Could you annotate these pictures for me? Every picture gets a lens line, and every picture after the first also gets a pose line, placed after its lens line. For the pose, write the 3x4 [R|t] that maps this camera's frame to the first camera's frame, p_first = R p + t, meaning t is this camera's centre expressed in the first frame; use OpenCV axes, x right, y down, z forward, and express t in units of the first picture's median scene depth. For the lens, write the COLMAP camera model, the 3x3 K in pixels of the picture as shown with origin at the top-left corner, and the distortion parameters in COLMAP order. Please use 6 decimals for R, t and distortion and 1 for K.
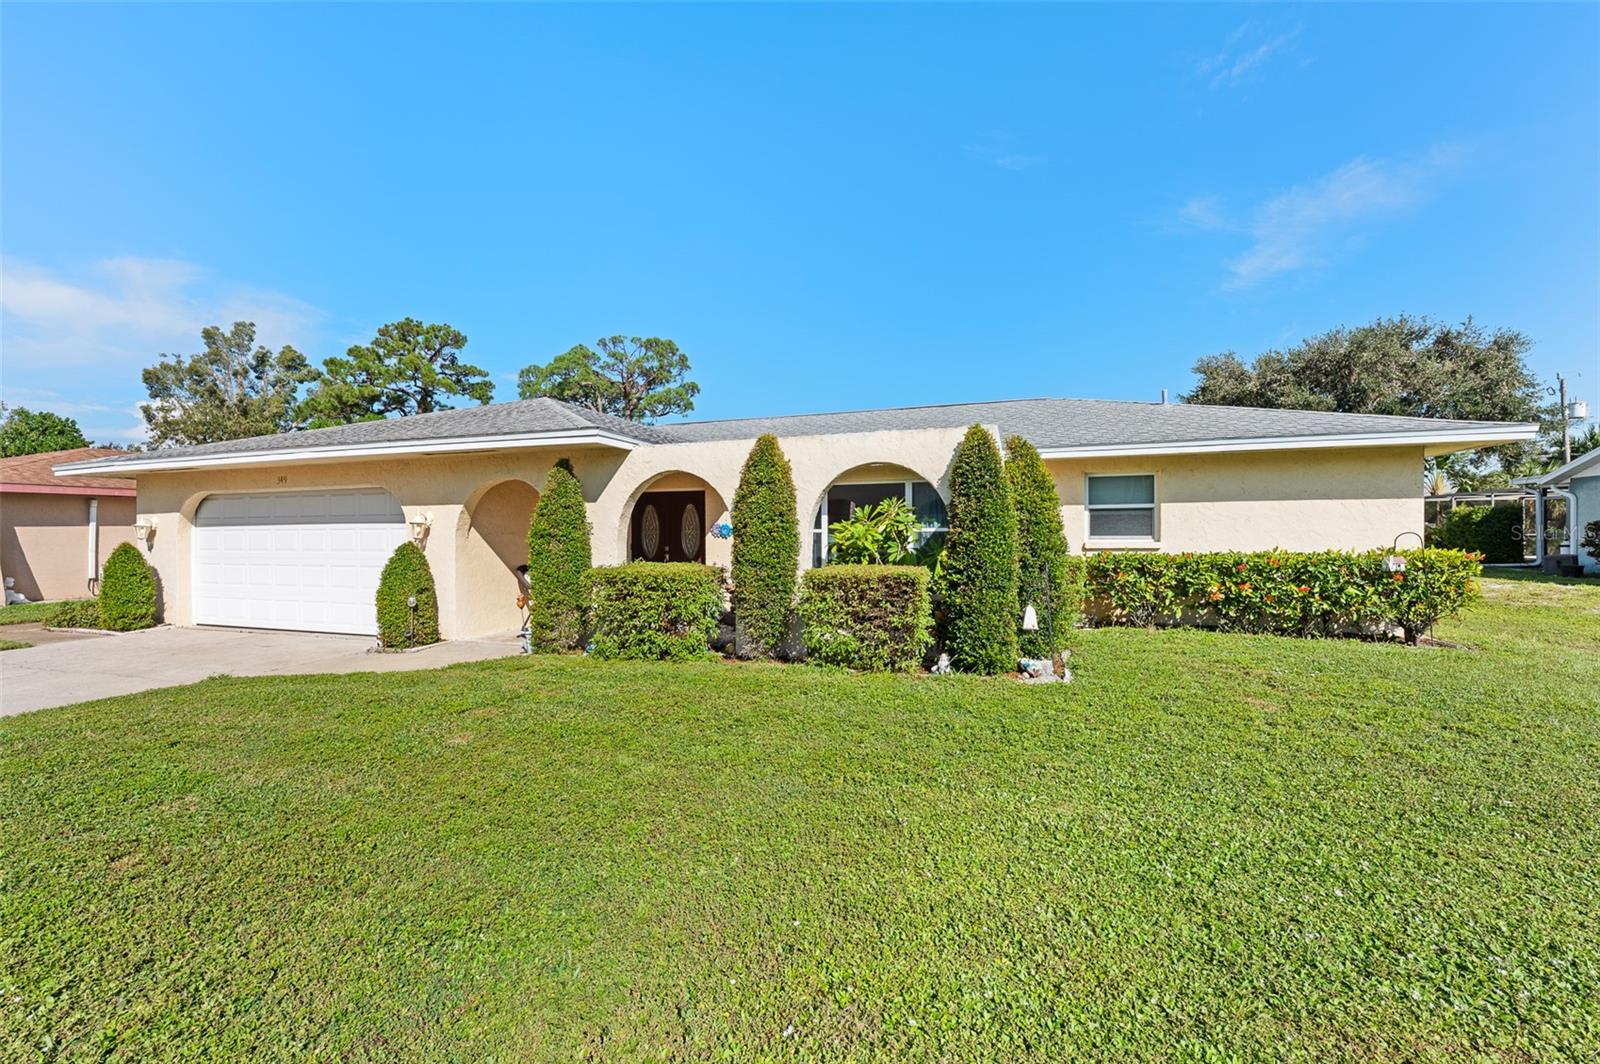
lens RADIAL K [[655.7, 0, 918.0], [0, 655.7, 563.3], [0, 0, 1]] dist [0.006025, 0.000271]
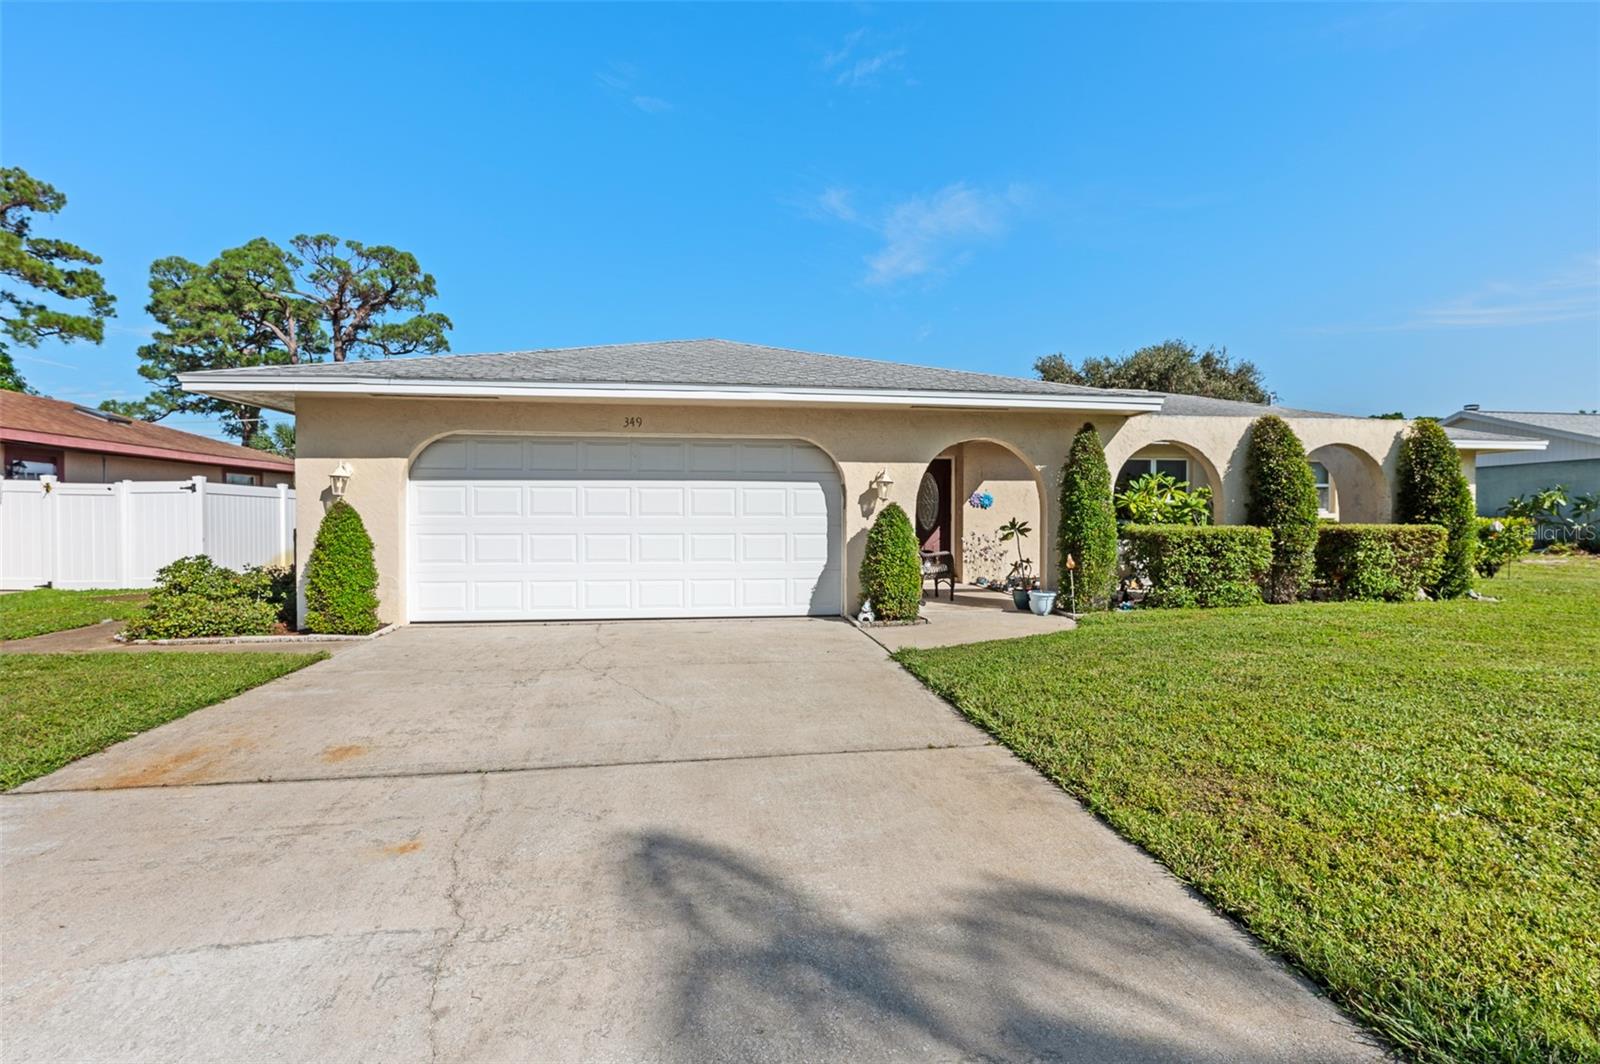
lens RADIAL K [[709.9, 0, 884.8], [0, 709.9, 550.7], [0, 0, 1]] dist [0.005650, -0.000705]
pose [[0.890806, -0.014796, 0.454142, -0.318150], [0.016871, 0.999858, -0.000517, 0.008419], [-0.454070, 0.008123, 0.890929, 0.040668]]
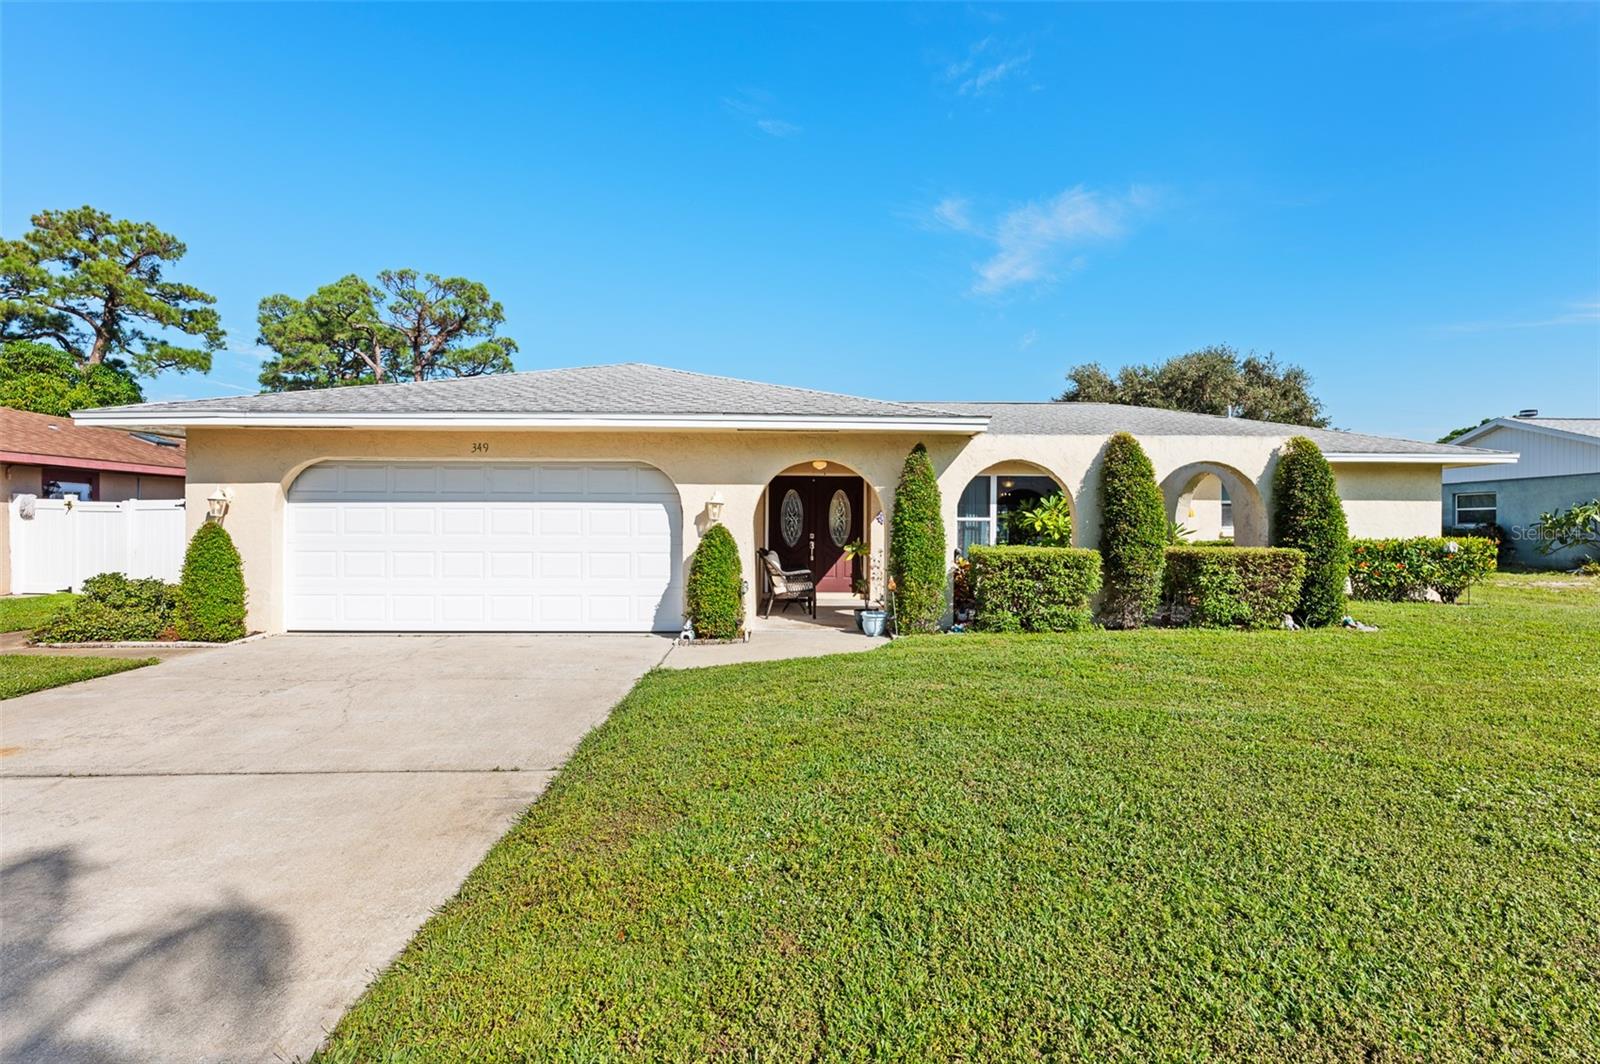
lens RADIAL K [[709.9, 0, 920.3], [0, 709.9, 550.4], [0, 0, 1]] dist [0.005650, -0.000705]
pose [[0.936399, -0.002713, 0.350928, -0.219507], [0.007735, 0.999887, -0.012912, 0.004805], [-0.350853, 0.014805, 0.936314, -0.005438]]
